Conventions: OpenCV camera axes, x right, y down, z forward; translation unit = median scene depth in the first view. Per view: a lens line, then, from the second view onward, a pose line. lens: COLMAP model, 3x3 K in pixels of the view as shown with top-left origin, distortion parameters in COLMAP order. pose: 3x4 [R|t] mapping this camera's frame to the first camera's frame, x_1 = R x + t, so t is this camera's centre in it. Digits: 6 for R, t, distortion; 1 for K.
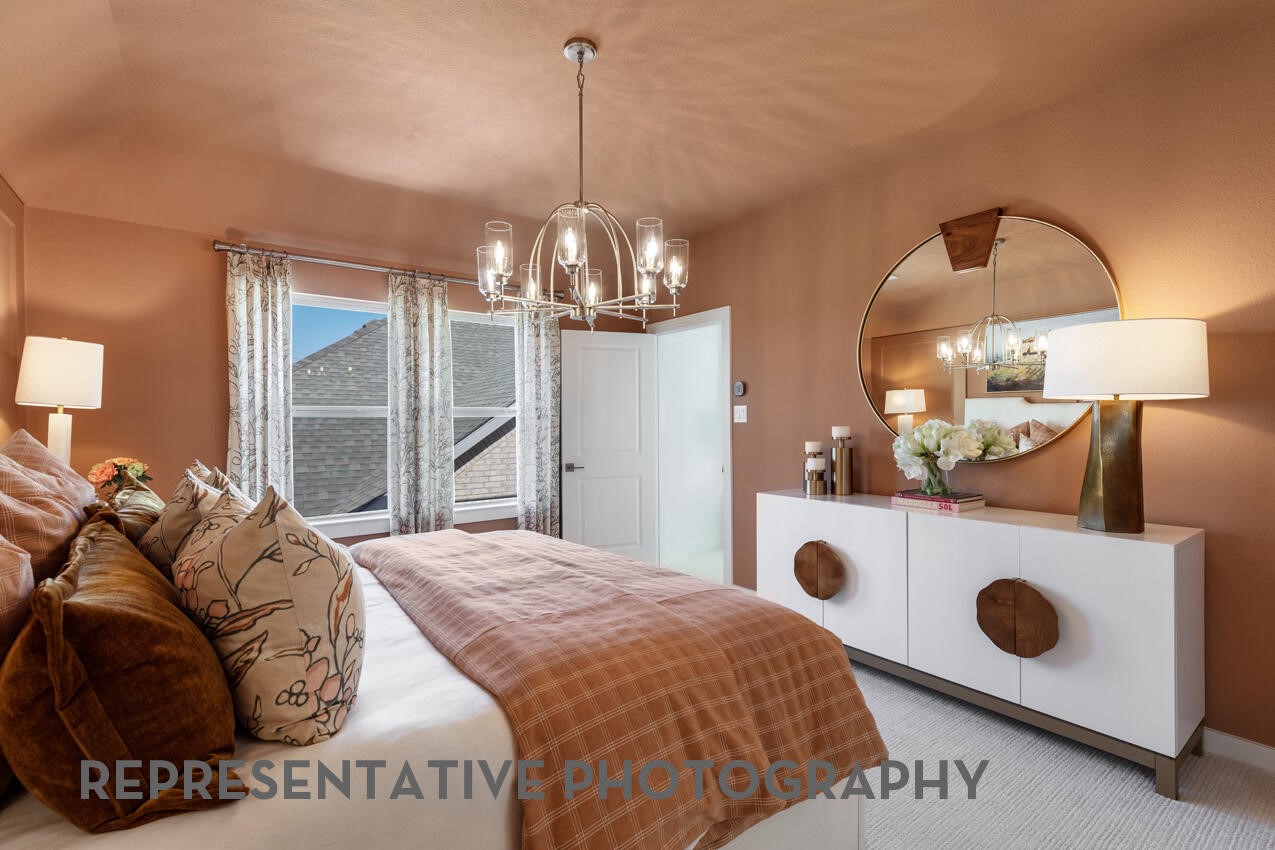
lens RADIAL K [[570.8, 0, 637.5], [0, 570.8, 425.0], [0, 0, 1]] dist [0.000317, 0.000019]
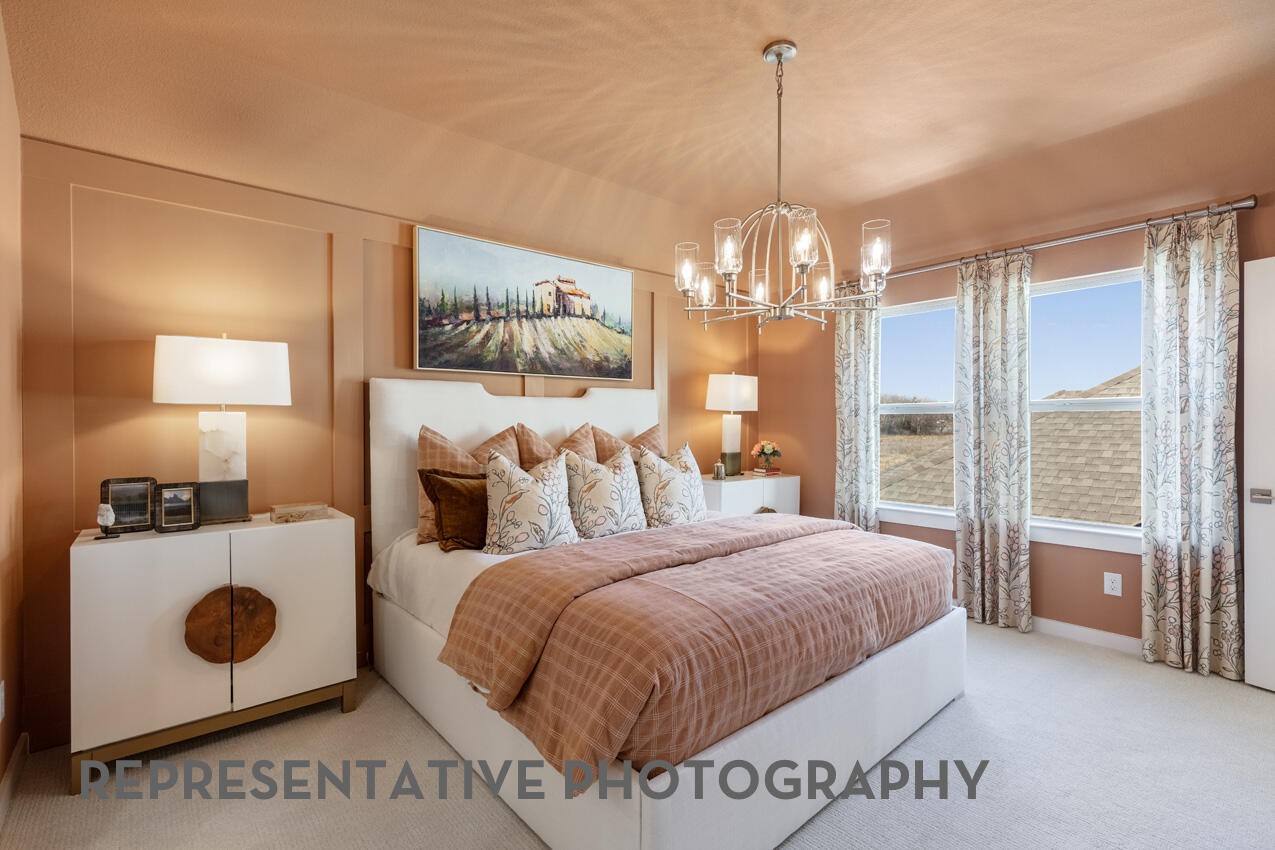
lens RADIAL K [[576.7, 0, 637.1], [0, 576.7, 409.1], [0, 0, 1]] dist [0.000972, 0.000149]
pose [[0.069203, -0.014572, -0.997496, 0.483248], [0.001837, 0.999893, -0.014480, -0.006645], [0.997601, -0.000830, 0.069222, 0.368297]]
